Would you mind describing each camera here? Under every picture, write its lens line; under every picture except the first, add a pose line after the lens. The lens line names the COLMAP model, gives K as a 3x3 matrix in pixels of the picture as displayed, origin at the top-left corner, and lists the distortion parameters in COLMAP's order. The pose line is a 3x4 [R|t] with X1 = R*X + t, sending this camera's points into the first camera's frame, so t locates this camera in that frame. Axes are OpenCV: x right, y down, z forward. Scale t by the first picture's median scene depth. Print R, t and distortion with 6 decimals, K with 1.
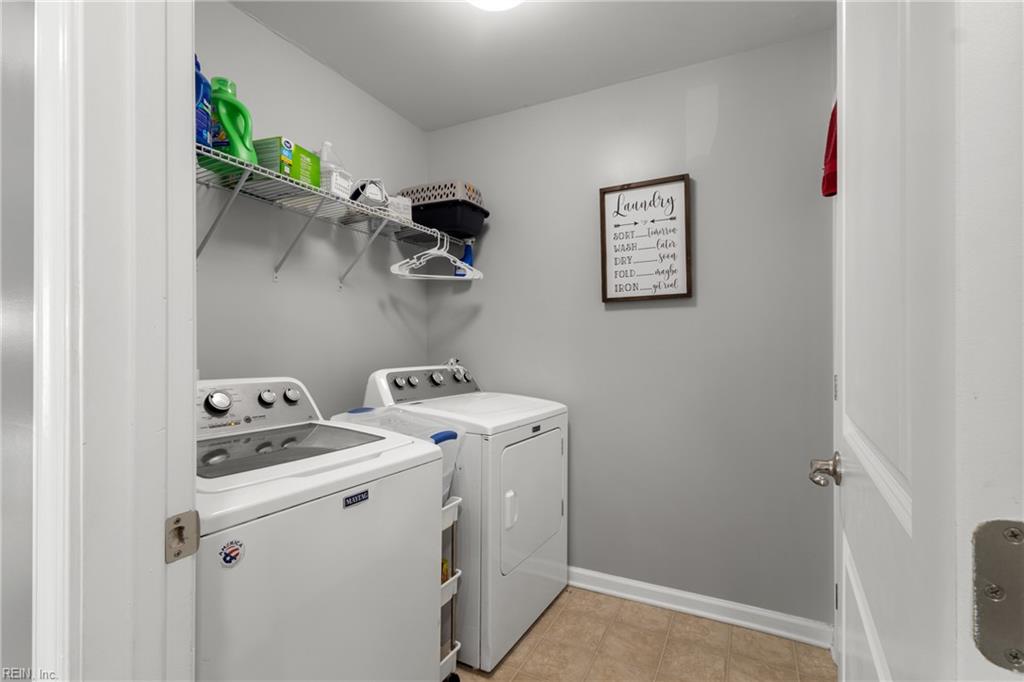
lens RADIAL K [[483.2, 0, 510.5], [0, 483.2, 343.1], [0, 0, 1]] dist [-0.002862, 0.001077]
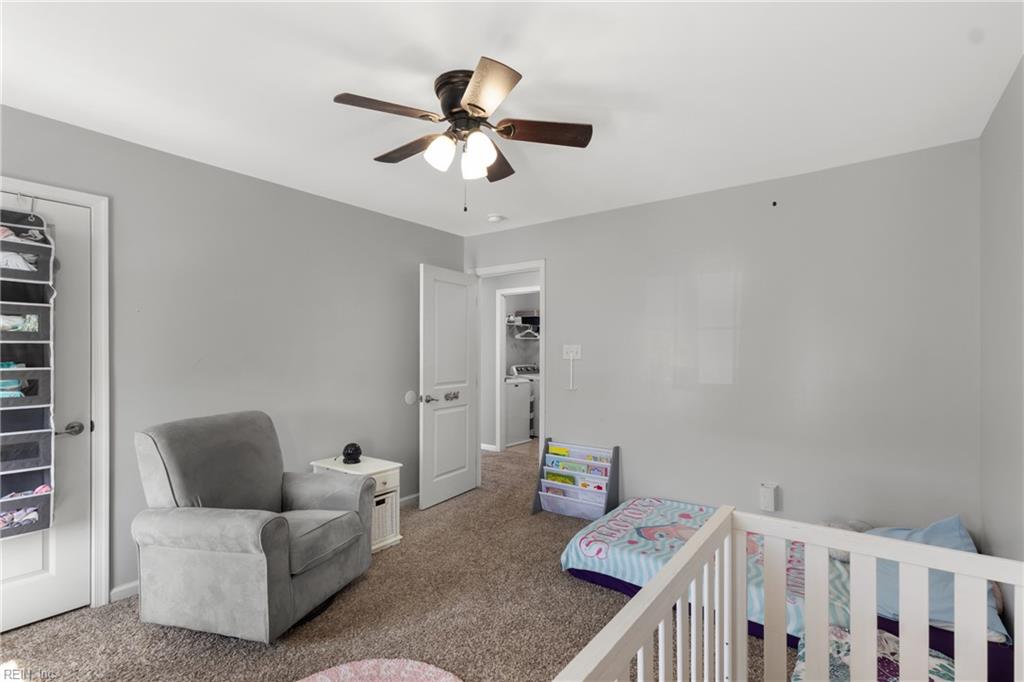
lens RADIAL K [[483.2, 0, 513.6], [0, 483.2, 345.7], [0, 0, 1]] dist [-0.002862, 0.001077]
pose [[0.985849, 0.005546, -0.167545, 0.325151], [-0.005857, 0.999982, -0.001364, -0.086683], [0.167535, 0.002326, 0.985863, -2.447775]]
